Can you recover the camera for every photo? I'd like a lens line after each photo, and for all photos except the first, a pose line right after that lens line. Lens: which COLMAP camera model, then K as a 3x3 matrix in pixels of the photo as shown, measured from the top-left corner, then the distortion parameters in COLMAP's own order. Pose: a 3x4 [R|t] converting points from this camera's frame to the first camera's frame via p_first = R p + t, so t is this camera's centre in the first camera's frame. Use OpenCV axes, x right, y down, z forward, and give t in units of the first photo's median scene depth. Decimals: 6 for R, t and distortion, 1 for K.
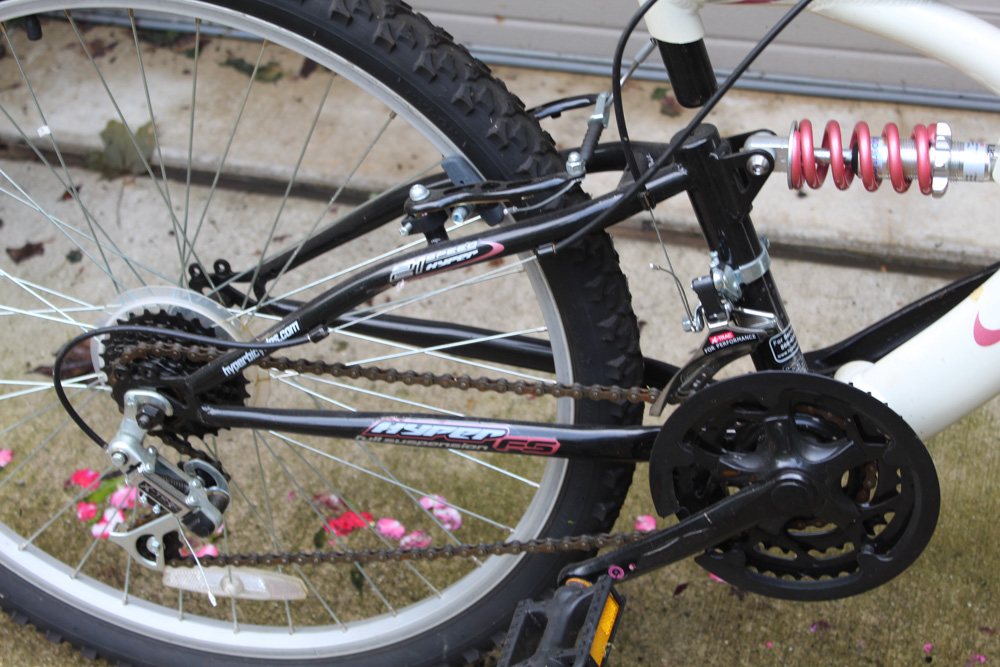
lens RADIAL K [[1885.1, 0, 500.0], [0, 1885.1, 333.5], [0, 0, 1]] dist [0.029047, 0.175715]
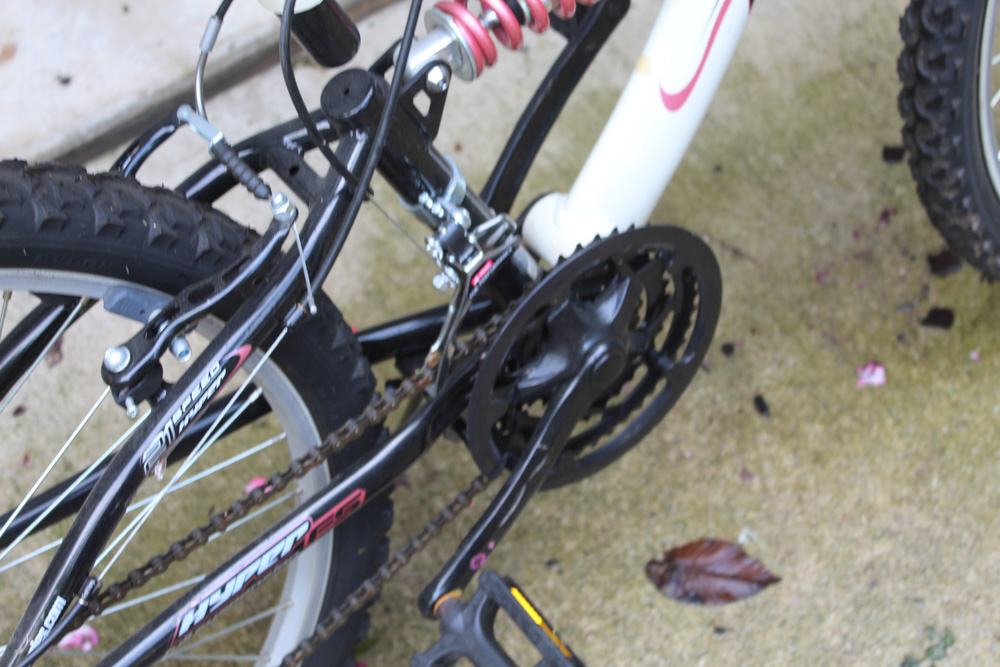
lens RADIAL K [[1806.3, 0, 500.3], [0, 1806.3, 306.5], [0, 0, 1]] dist [-0.006645, 0.006037]
pose [[0.642908, -0.602706, 0.472667, -0.251828], [0.518828, 0.796645, 0.310121, -0.217433], [-0.563459, 0.045854, 0.824870, 0.304514]]
